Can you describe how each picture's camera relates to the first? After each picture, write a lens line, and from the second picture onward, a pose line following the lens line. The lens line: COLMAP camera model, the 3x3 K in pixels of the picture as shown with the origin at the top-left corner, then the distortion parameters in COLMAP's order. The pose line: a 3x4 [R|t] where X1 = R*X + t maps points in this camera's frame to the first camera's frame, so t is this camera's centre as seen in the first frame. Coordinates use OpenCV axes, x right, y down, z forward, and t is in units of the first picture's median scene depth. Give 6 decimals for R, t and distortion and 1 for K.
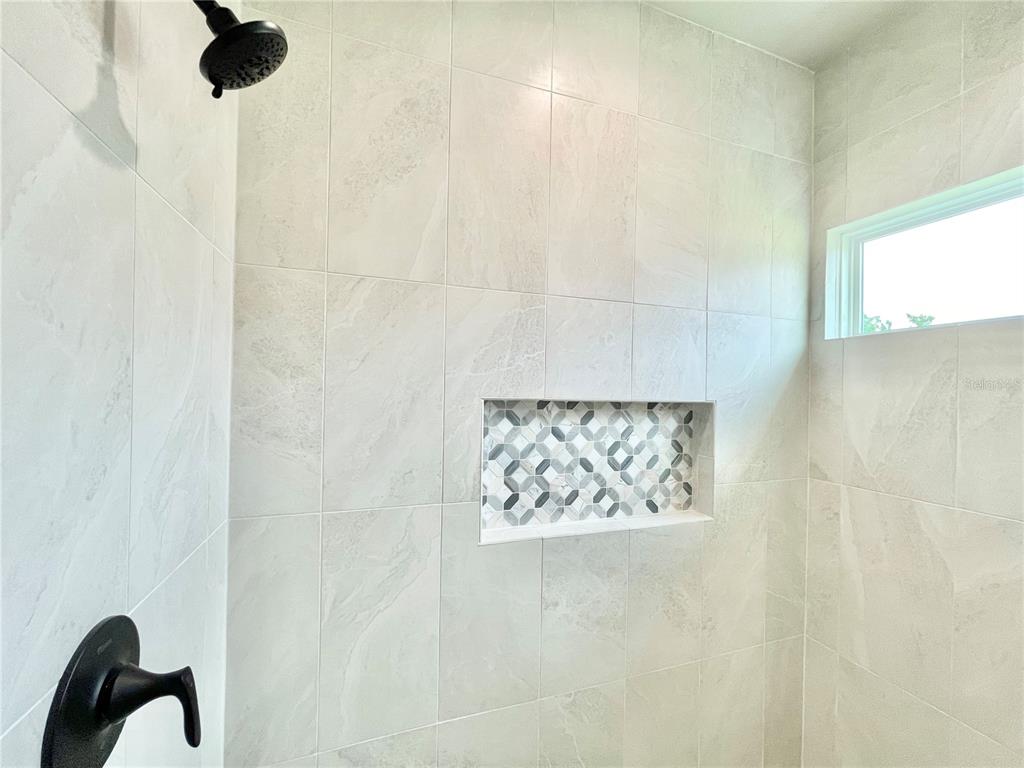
lens RADIAL K [[405.7, 0, 512.7], [0, 405.7, 389.6], [0, 0, 1]] dist [-0.007598, 0.000462]
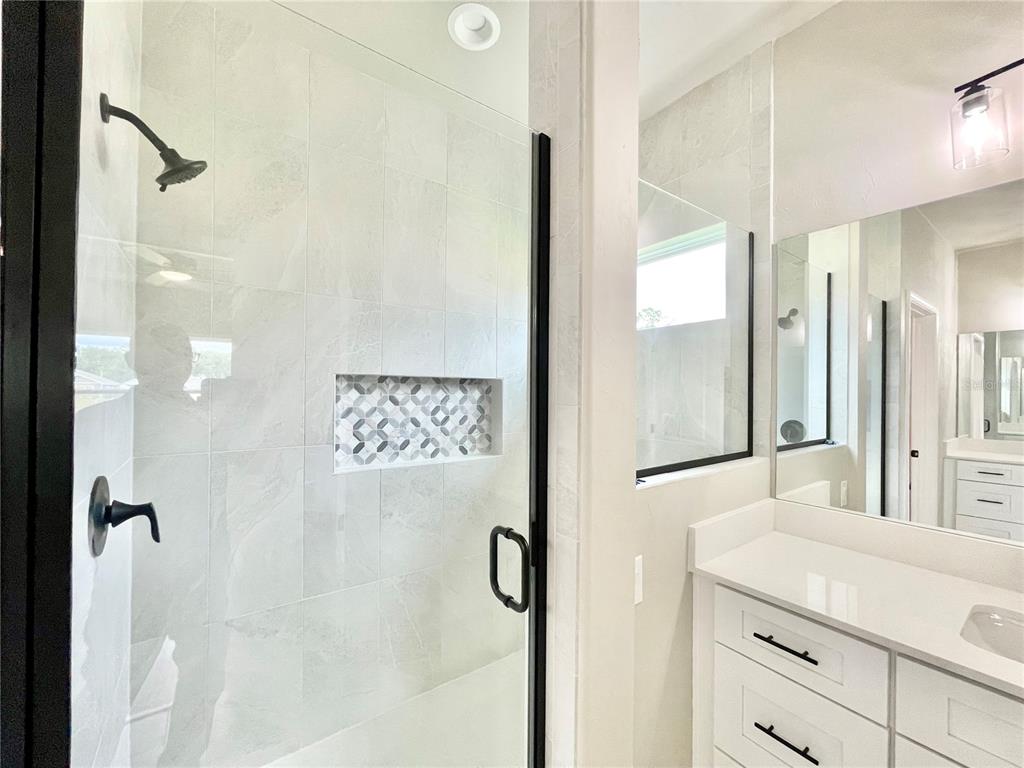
lens RADIAL K [[405.7, 0, 508.0], [0, 405.7, 388.1], [0, 0, 1]] dist [-0.007598, 0.000462]
pose [[0.960034, -0.008950, 0.279742, 0.100263], [0.009542, 0.999954, -0.000754, 0.072487], [-0.279722, 0.003393, 0.960075, -0.489047]]
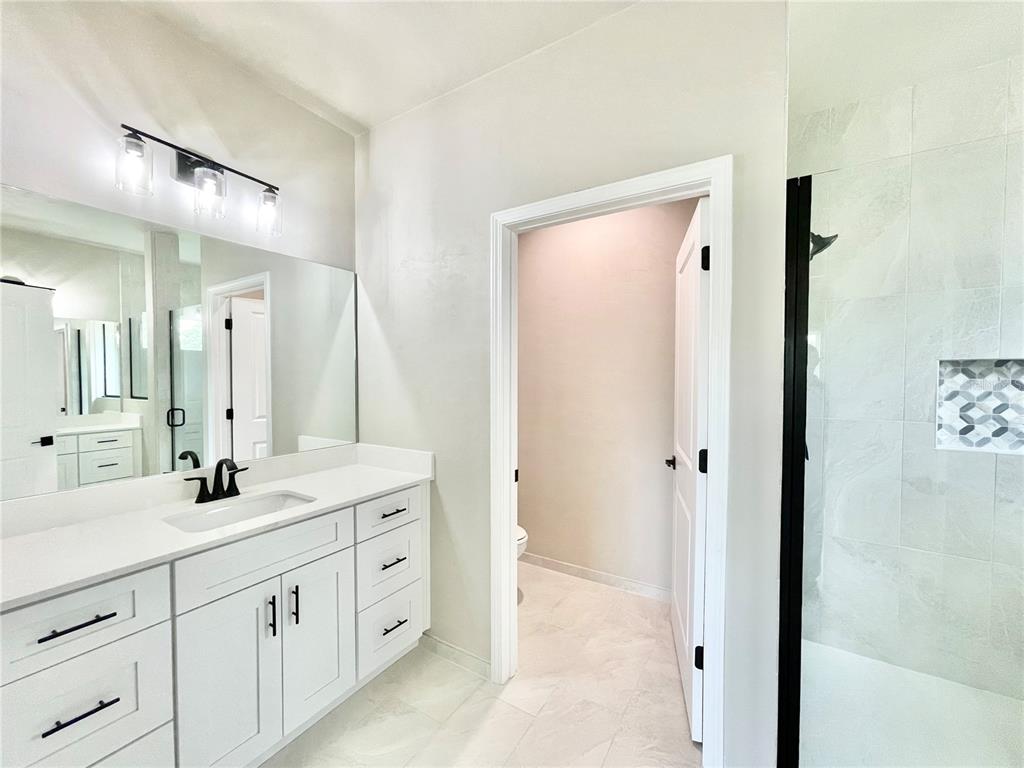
lens RADIAL K [[405.7, 0, 515.1], [0, 405.7, 386.3], [0, 0, 1]] dist [-0.007598, 0.000462]
pose [[0.607968, 0.003001, -0.793956, 0.155236], [0.008864, 0.999905, 0.010567, 0.085914], [0.793912, -0.013462, 0.607883, -1.160717]]
